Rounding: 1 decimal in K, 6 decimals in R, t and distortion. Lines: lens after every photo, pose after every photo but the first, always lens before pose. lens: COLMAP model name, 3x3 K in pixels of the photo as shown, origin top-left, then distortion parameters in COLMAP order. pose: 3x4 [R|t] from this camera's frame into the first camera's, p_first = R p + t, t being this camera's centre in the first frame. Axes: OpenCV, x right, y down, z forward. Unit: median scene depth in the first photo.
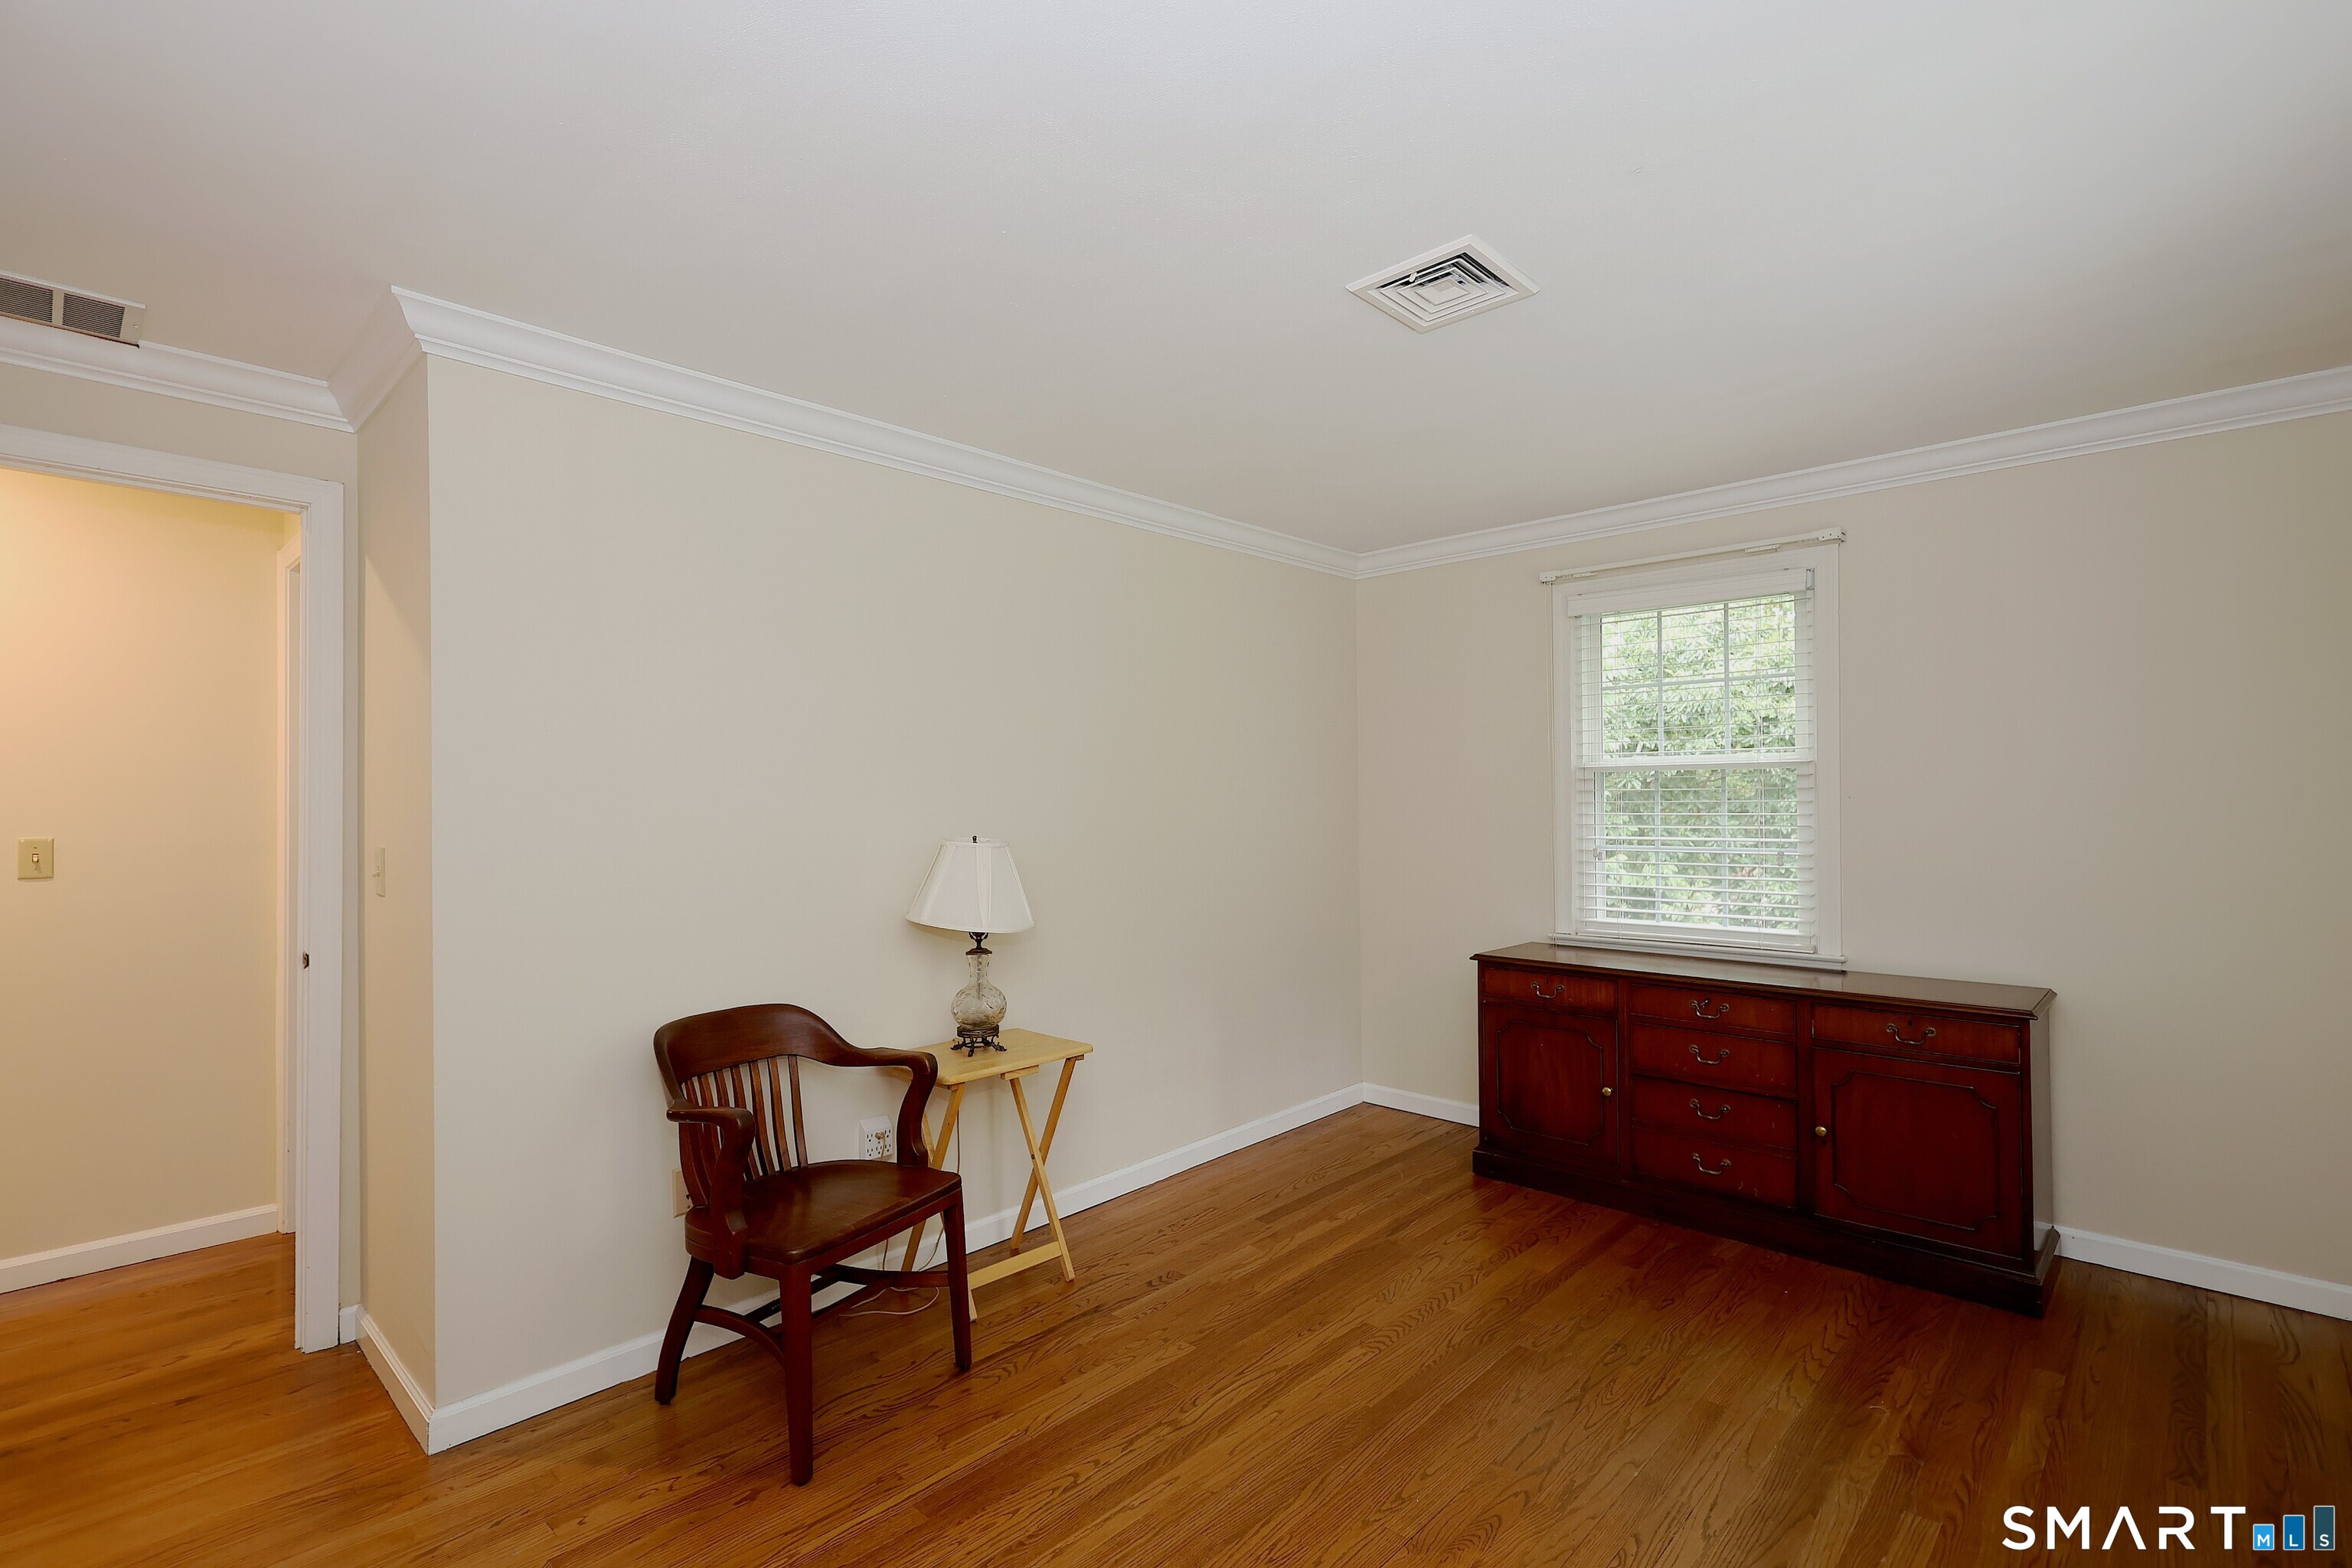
lens RADIAL K [[1084.0, 0, 1182.2], [0, 1084.0, 797.4], [0, 0, 1]] dist [-0.002719, 0.000732]
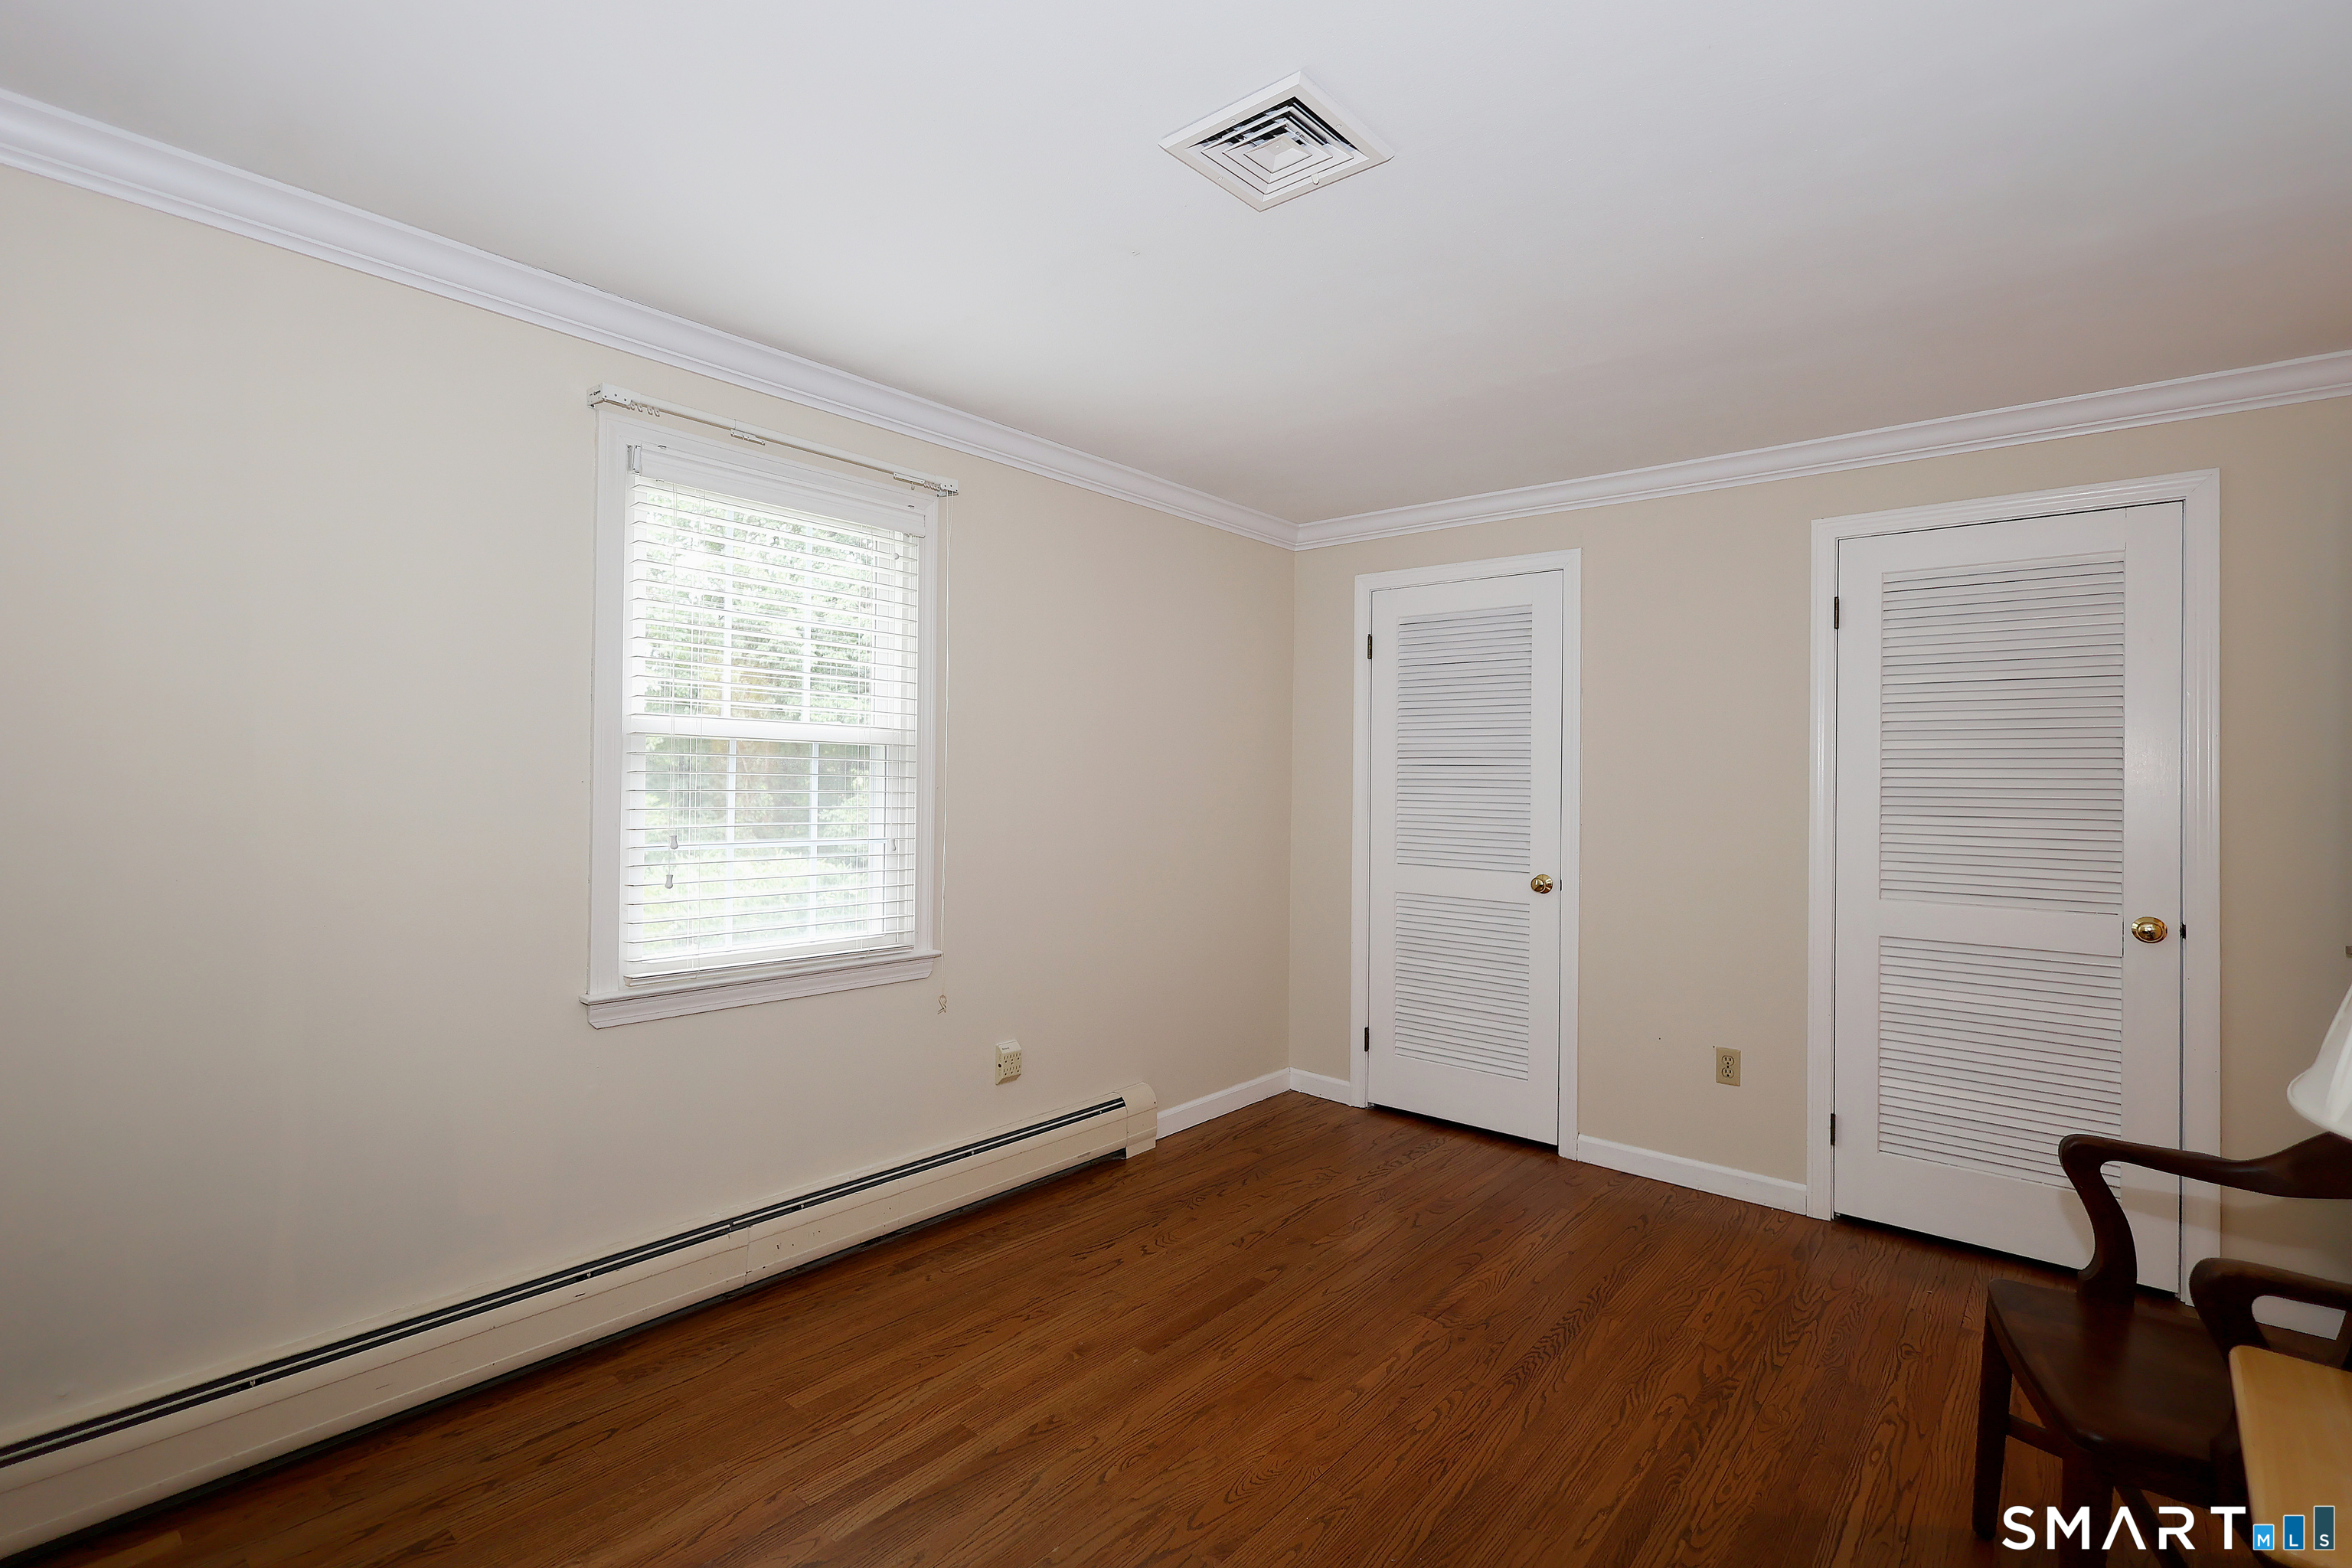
lens RADIAL K [[1084.0, 0, 1169.7], [0, 1084.0, 781.8], [0, 0, 1]] dist [-0.002719, 0.000732]
pose [[-0.998732, -0.004251, -0.050168, 0.251704], [-0.004118, 0.999988, -0.002765, 0.008016], [0.050179, -0.002555, -0.998737, 1.259608]]
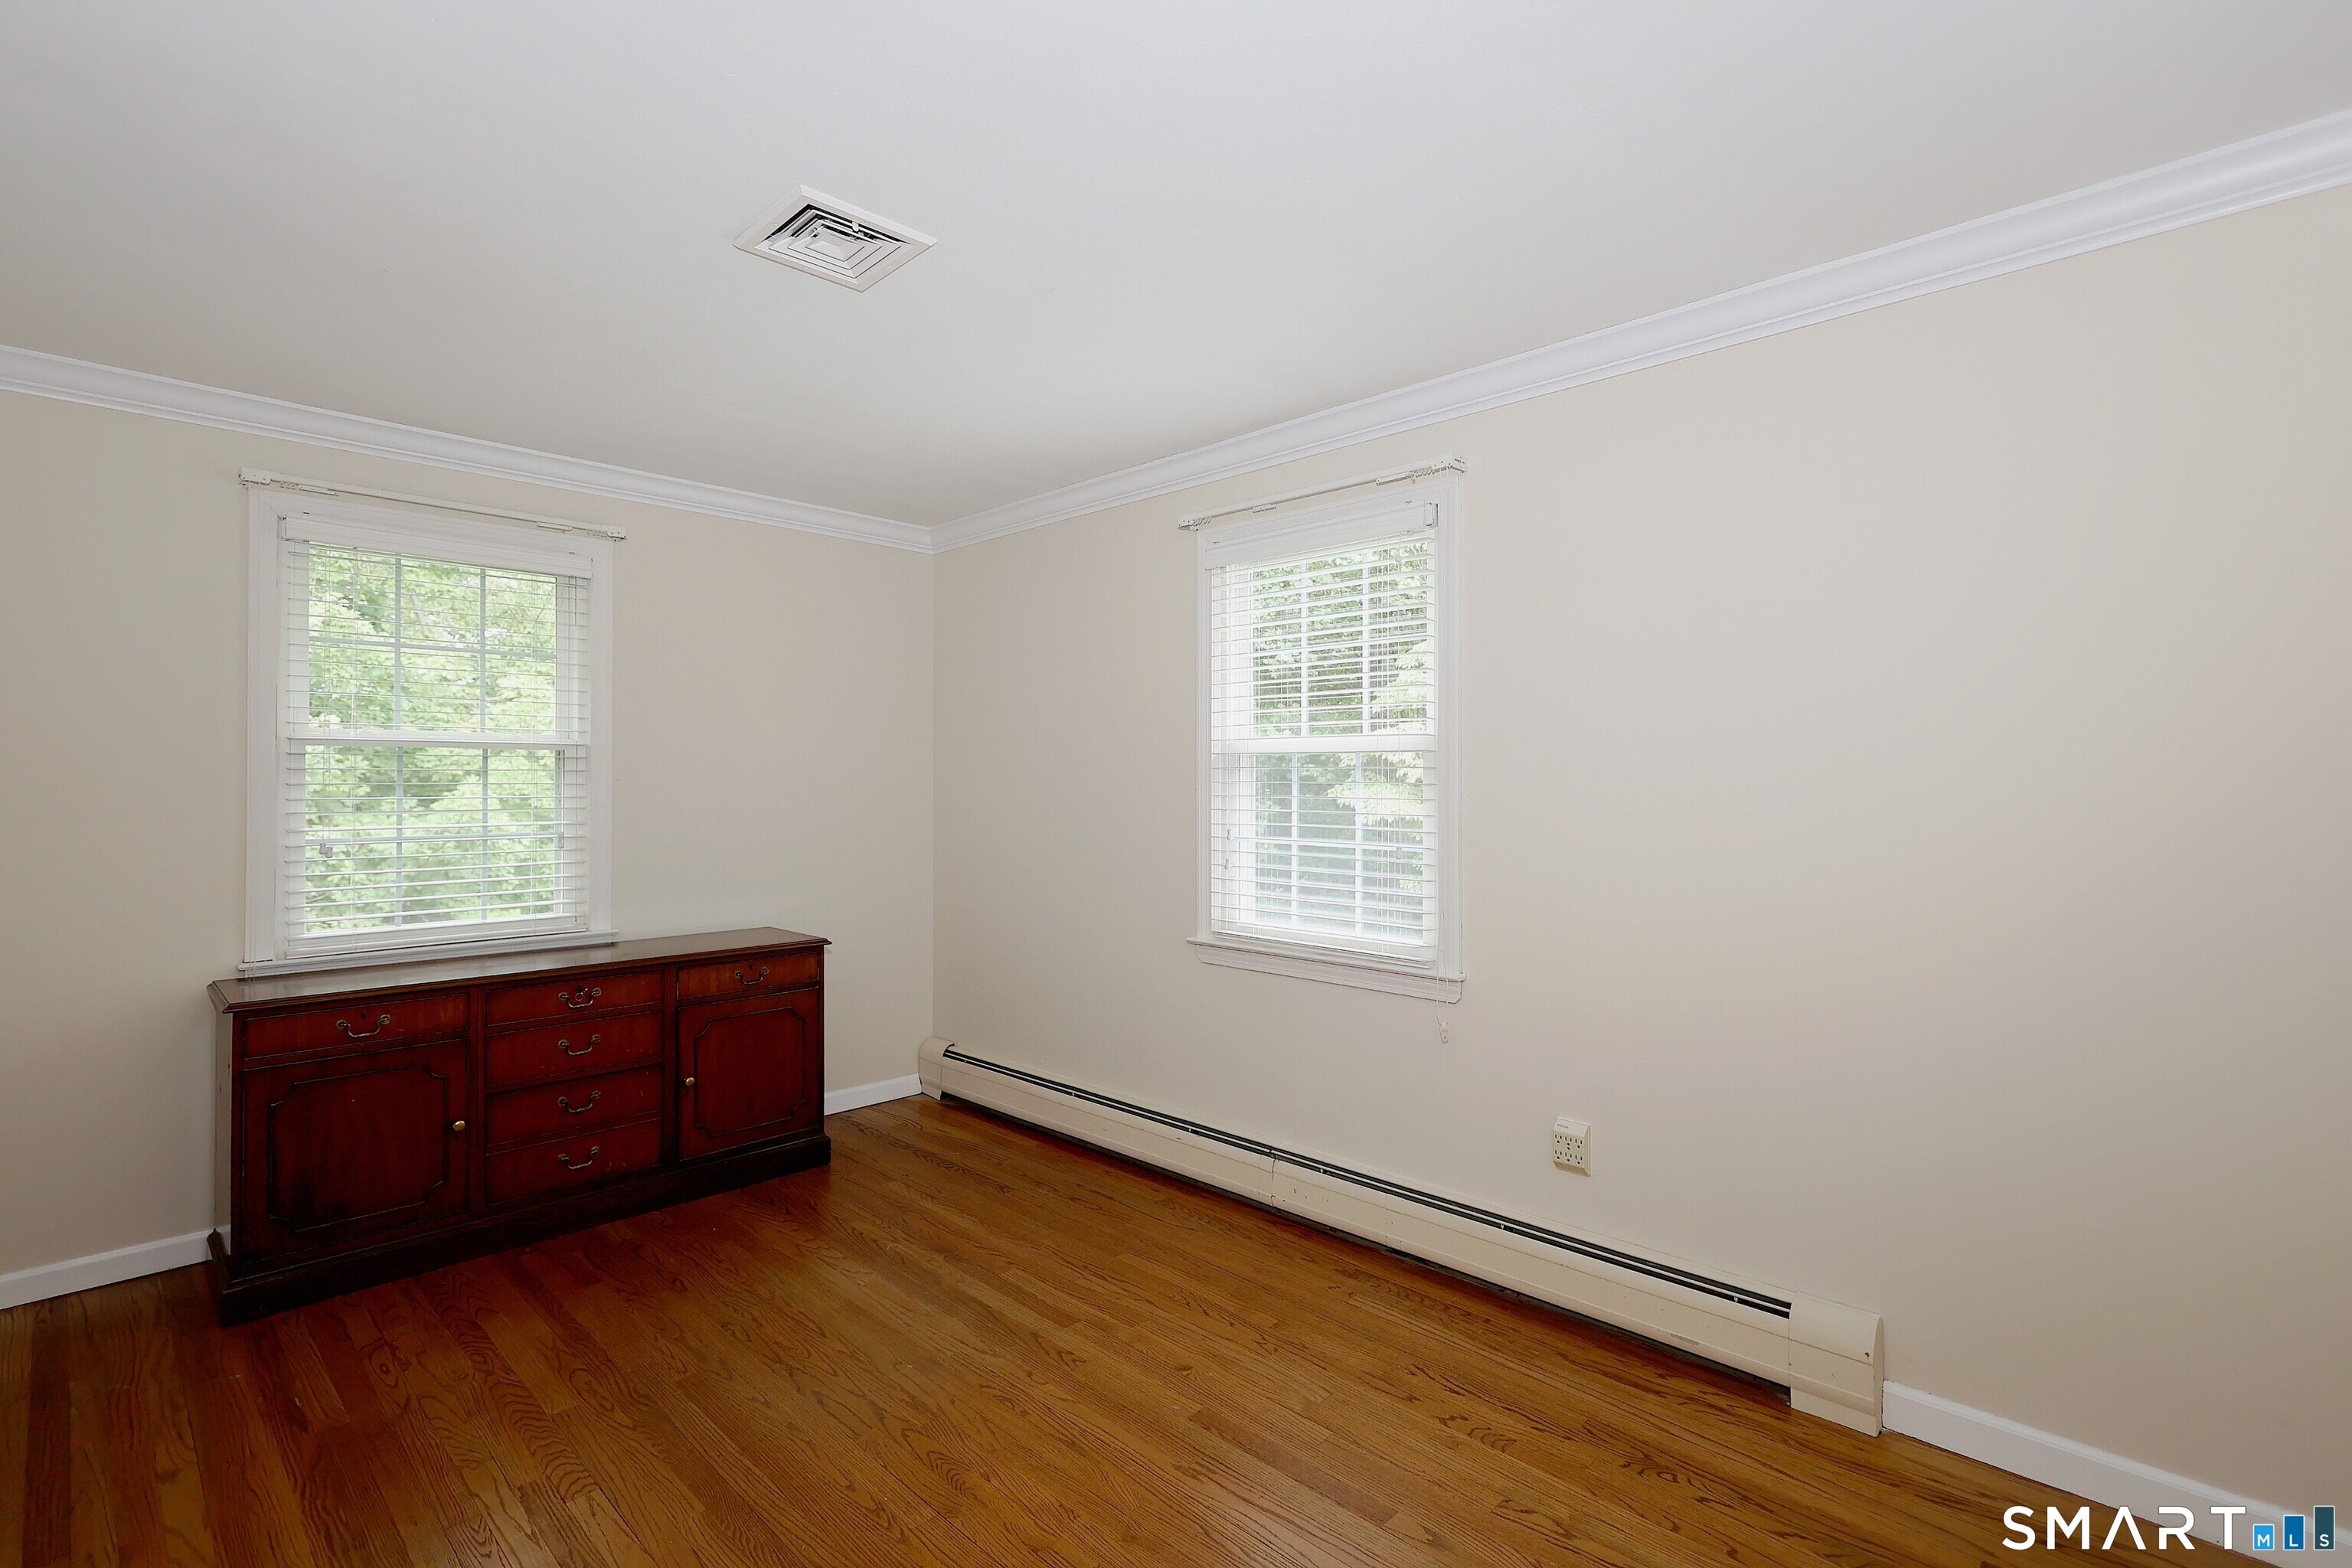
lens RADIAL K [[1084.0, 0, 1171.9], [0, 1084.0, 779.5], [0, 0, 1]] dist [-0.002719, 0.000732]
pose [[0.013695, 0.009602, 0.999860, -0.492057], [-0.003968, 0.999947, -0.009548, 0.008178], [-0.999898, -0.003837, 0.013732, 0.476577]]
